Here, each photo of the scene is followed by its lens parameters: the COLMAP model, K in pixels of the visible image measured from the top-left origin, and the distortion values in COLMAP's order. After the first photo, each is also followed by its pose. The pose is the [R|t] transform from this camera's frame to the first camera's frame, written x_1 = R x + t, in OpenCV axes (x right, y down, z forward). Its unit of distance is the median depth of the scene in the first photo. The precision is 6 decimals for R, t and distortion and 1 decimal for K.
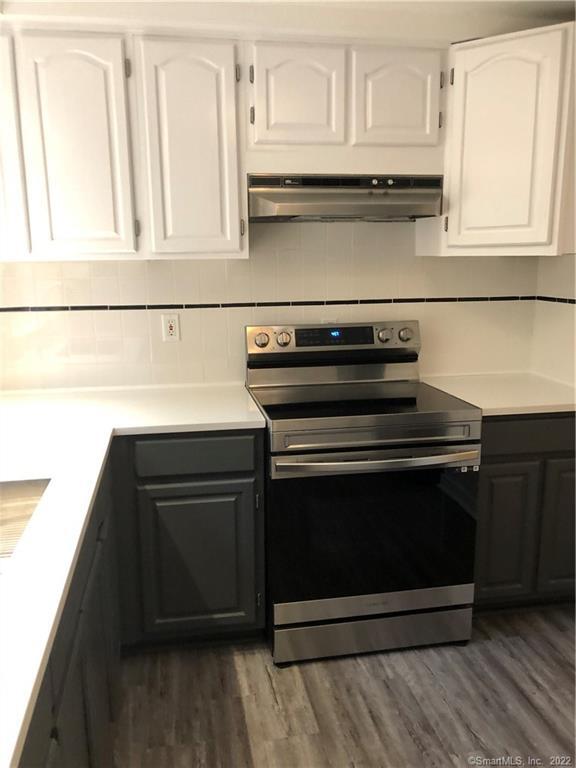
lens RADIAL K [[634.5, 0, 288.0], [0, 634.5, 384.0], [0, 0, 1]] dist [0.048717, -0.076936]
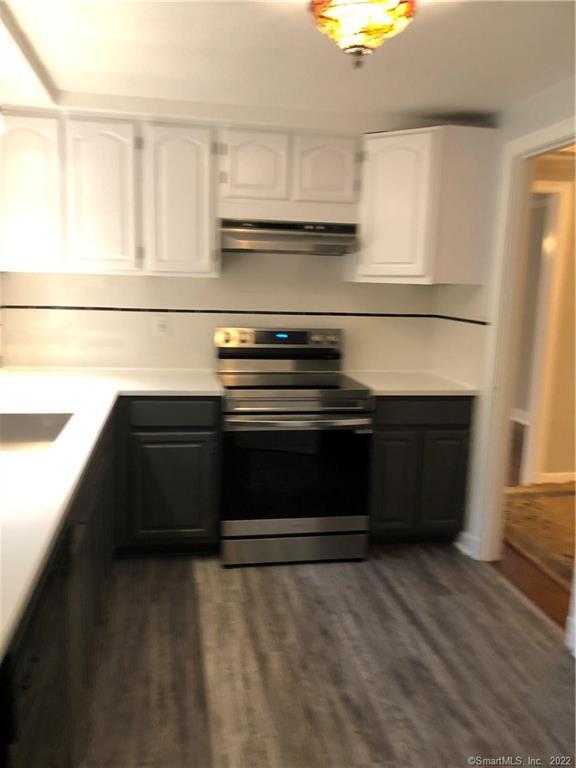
lens RADIAL K [[628.8, 0, 274.3], [0, 628.8, 397.3], [0, 0, 1]] dist [0.009419, -0.010228]
pose [[0.998834, 0.045047, -0.017379, 0.101555], [-0.045178, 0.998953, -0.007181, 0.072448], [0.017037, 0.007958, 0.999823, -0.392748]]
